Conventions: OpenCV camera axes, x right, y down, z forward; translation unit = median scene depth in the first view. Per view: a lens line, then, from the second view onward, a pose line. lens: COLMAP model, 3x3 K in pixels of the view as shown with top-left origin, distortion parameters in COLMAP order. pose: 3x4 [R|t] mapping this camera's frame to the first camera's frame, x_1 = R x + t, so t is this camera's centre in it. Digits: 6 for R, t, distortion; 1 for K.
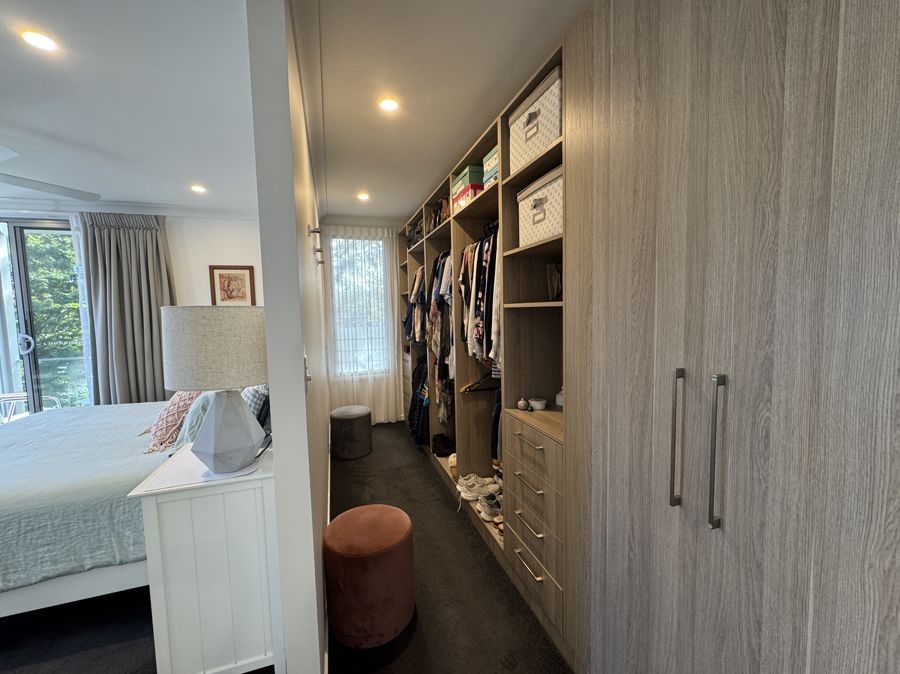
lens RADIAL K [[359.1, 0, 449.3], [0, 359.1, 336.4], [0, 0, 1]] dist [-0.001767, -0.000385]
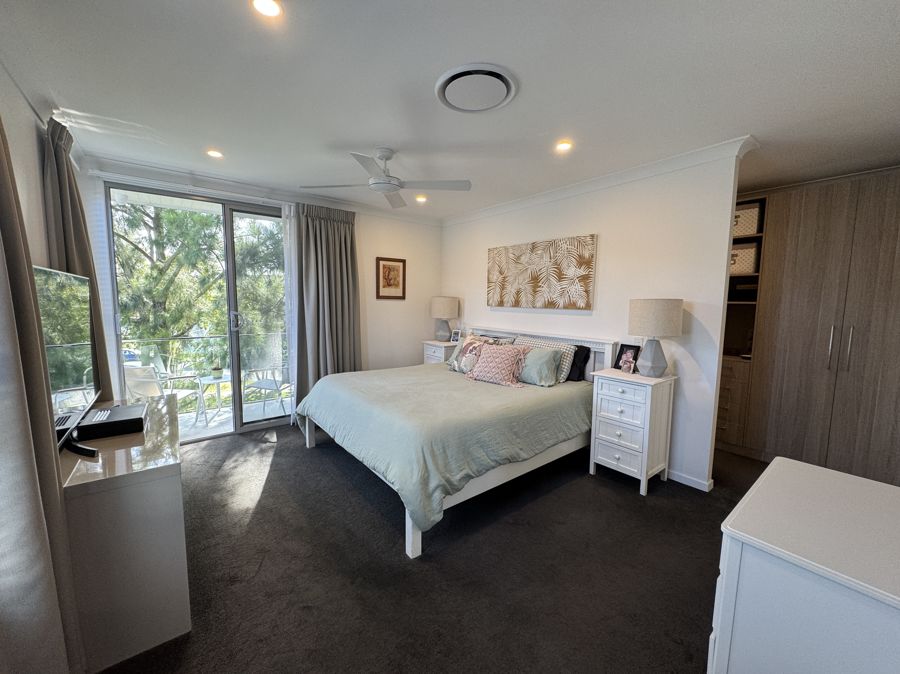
lens RADIAL K [[359.1, 0, 449.3], [0, 359.1, 336.4], [0, 0, 1]] dist [-0.001767, -0.000385]
pose [[0.939378, -0.000049, 0.342882, -0.846431], [-0.008237, 0.999708, 0.022710, 0.033256], [-0.342783, -0.024158, 0.939104, -0.189535]]
